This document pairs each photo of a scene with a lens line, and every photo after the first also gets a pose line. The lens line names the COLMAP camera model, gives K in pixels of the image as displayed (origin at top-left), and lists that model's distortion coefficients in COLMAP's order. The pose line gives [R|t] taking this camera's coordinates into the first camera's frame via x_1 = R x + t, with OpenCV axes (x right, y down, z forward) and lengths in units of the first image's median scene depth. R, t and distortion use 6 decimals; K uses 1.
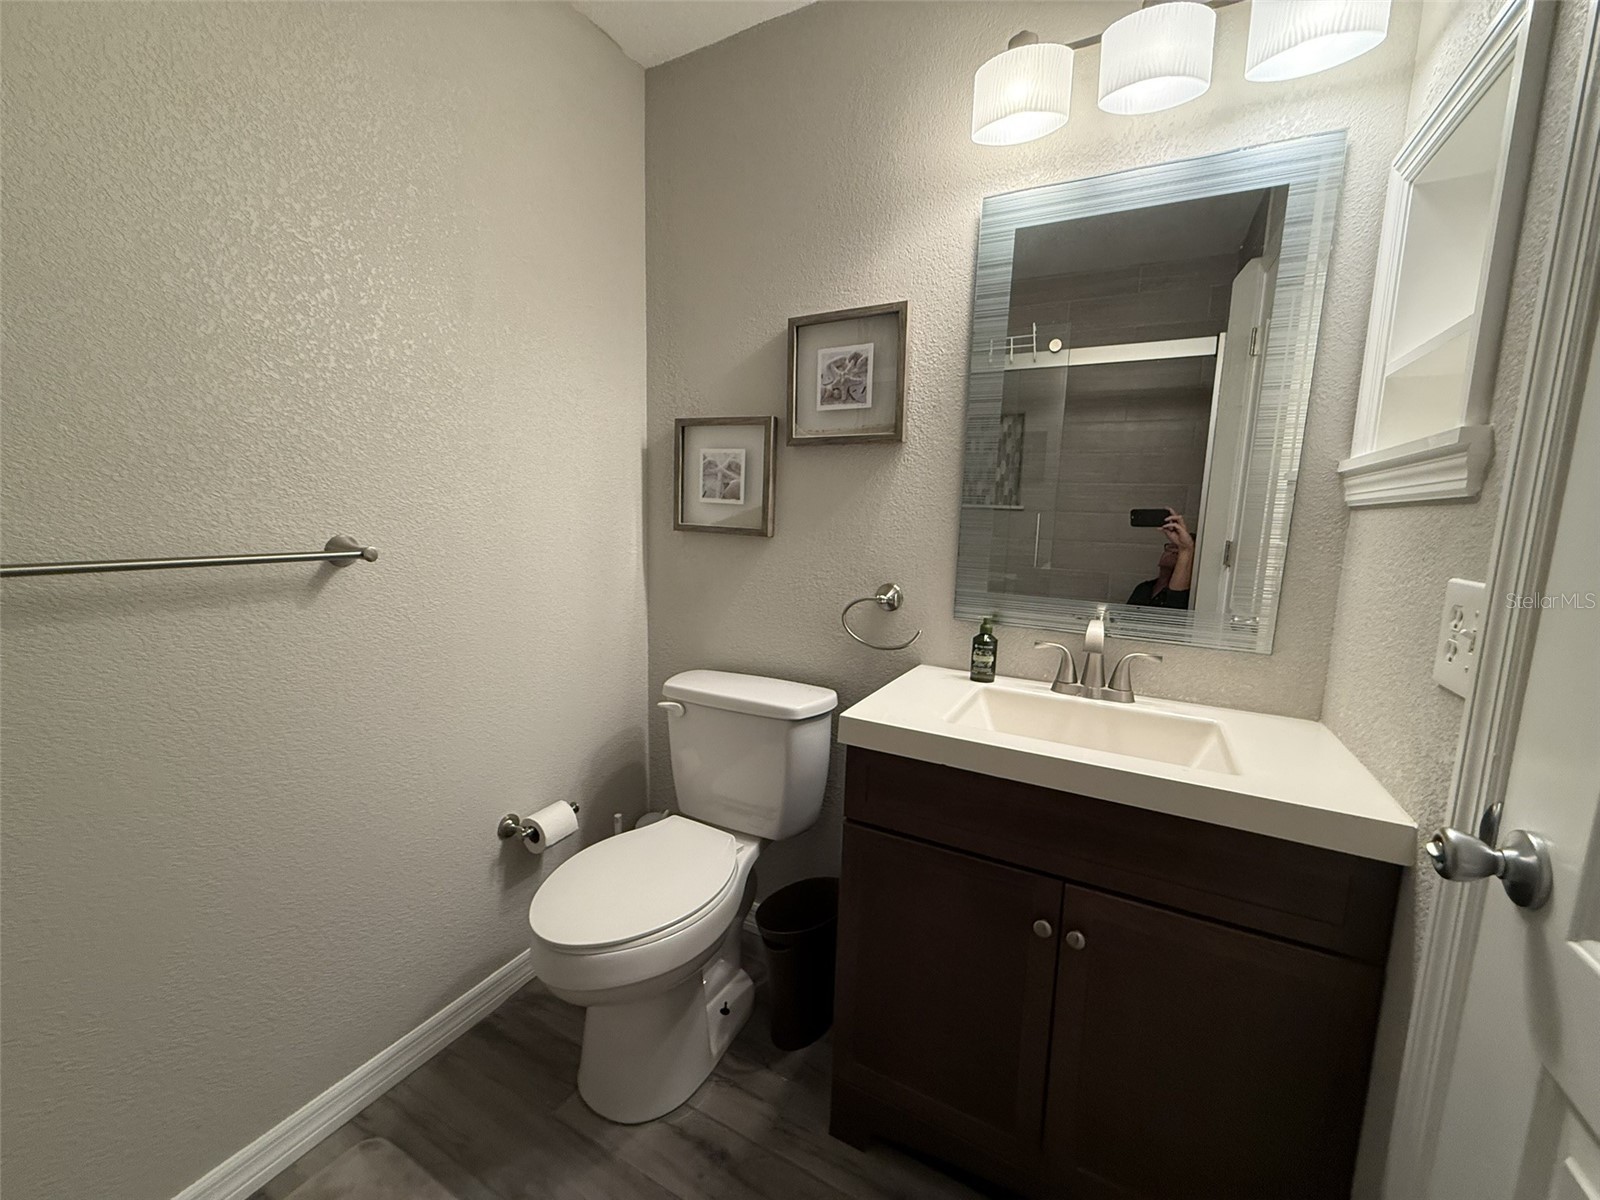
lens RADIAL K [[637.7, 0, 798.9], [0, 637.7, 597.1], [0, 0, 1]] dist [-0.001094, 0.000374]
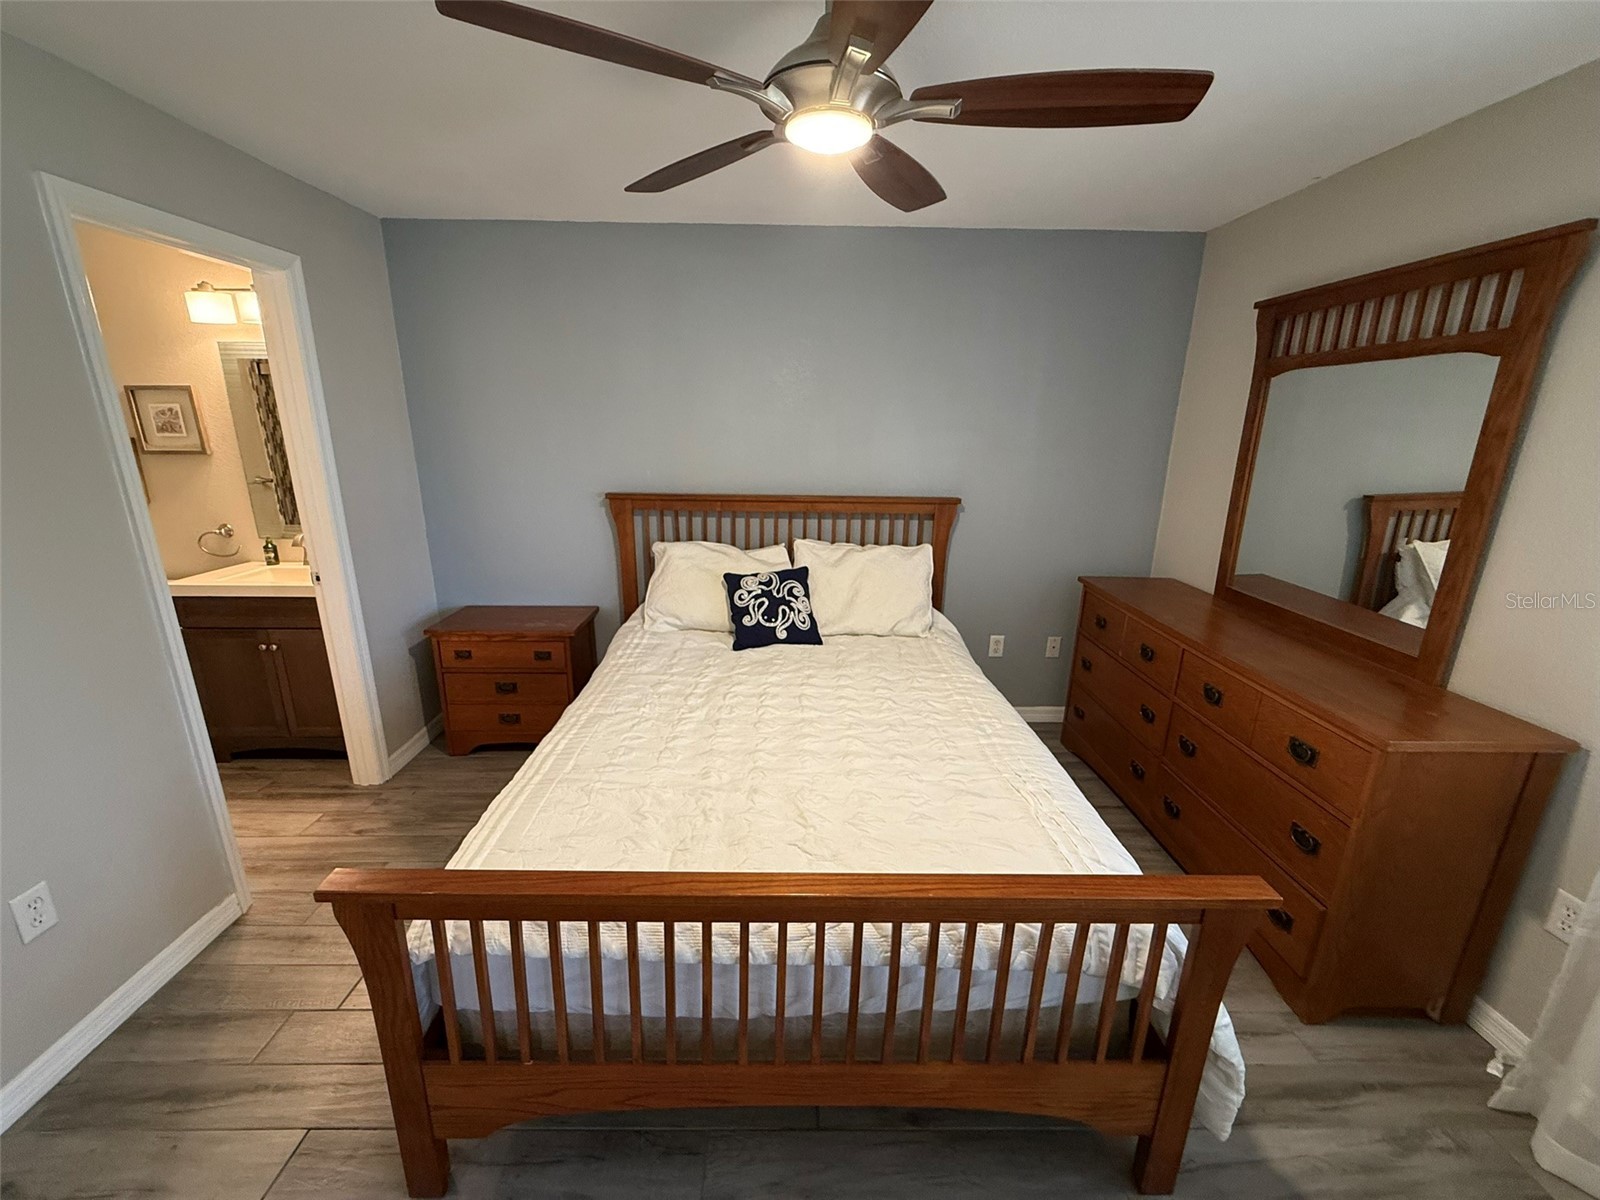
lens RADIAL K [[637.7, 0, 790.5], [0, 637.7, 598.2], [0, 0, 1]] dist [-0.001094, 0.000374]
pose [[0.871631, -0.149311, 0.466869, 0.788223], [0.081954, 0.983461, 0.161519, 0.032916], [-0.483263, -0.102523, 0.869451, -1.767104]]
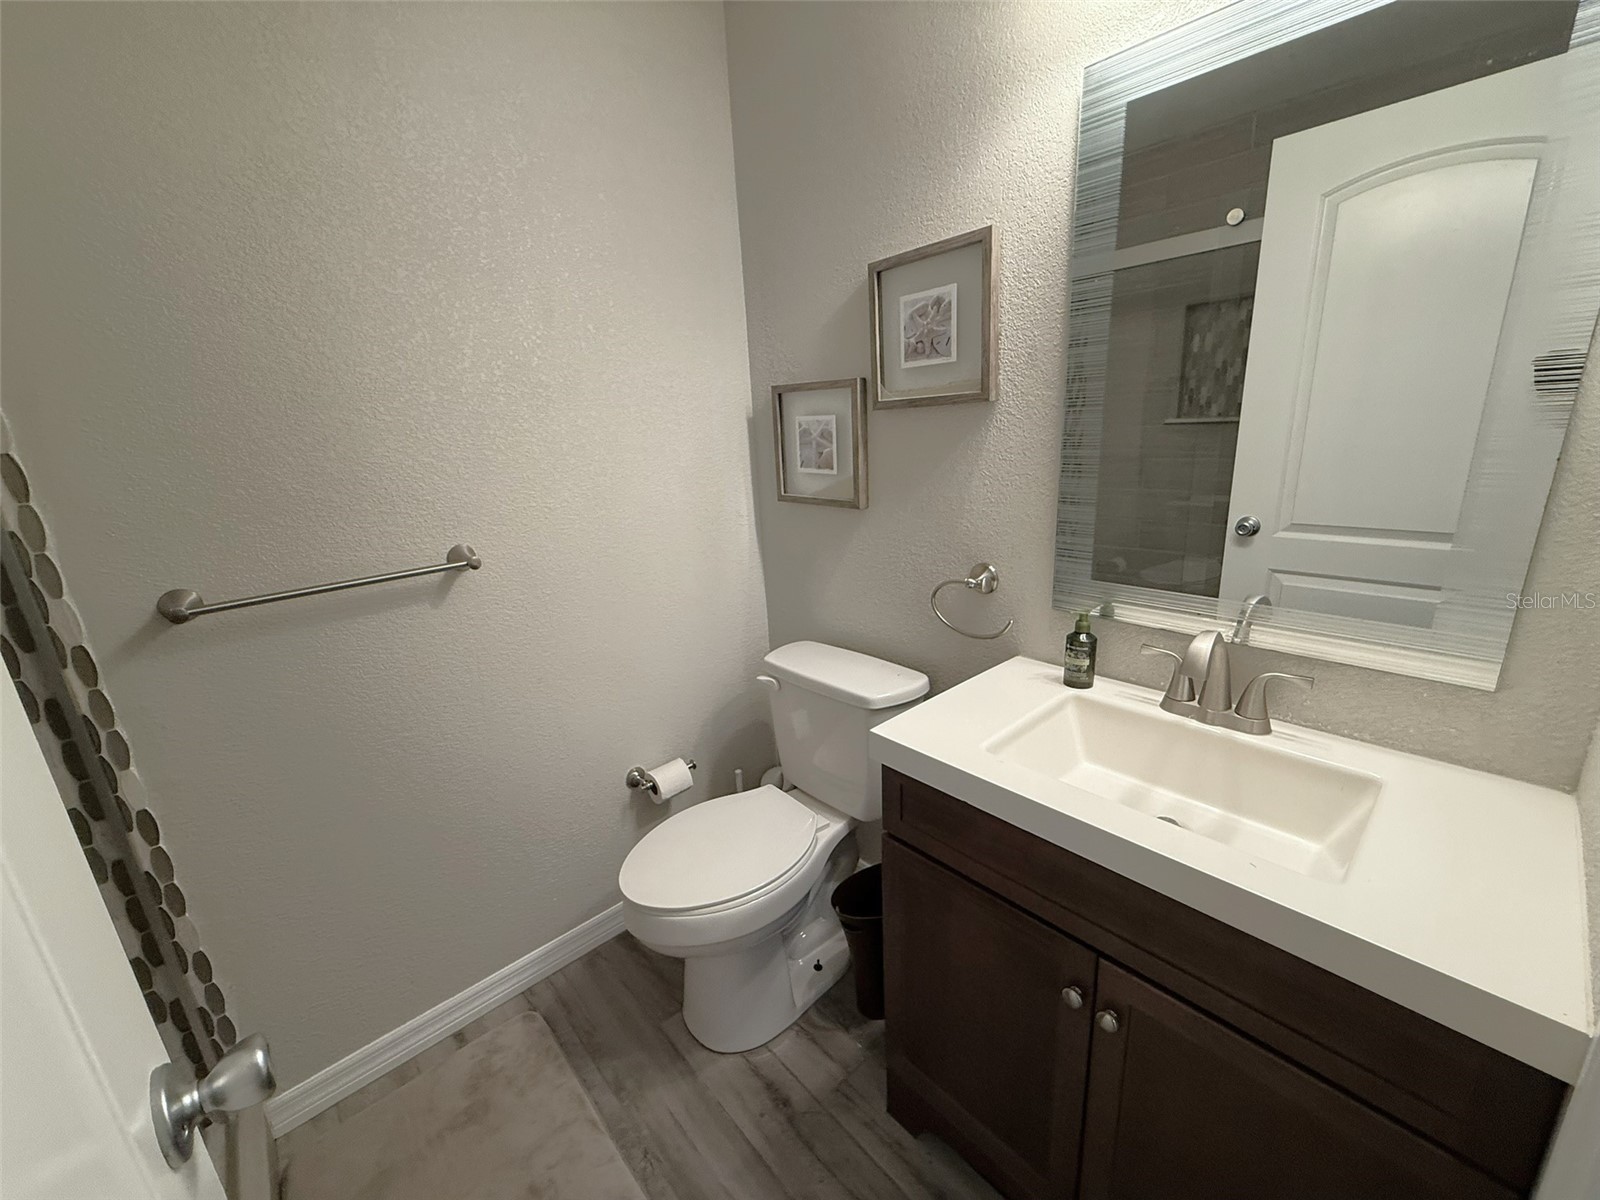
lens RADIAL K [[637.7, 0, 795.9], [0, 637.7, 598.6], [0, 0, 1]] dist [-0.001094, 0.000374]
pose [[0.936177, 0.014140, -0.351244, 0.228476], [0.034690, 0.990597, 0.132338, -0.107863], [0.349813, -0.136077, 0.926884, 0.089981]]
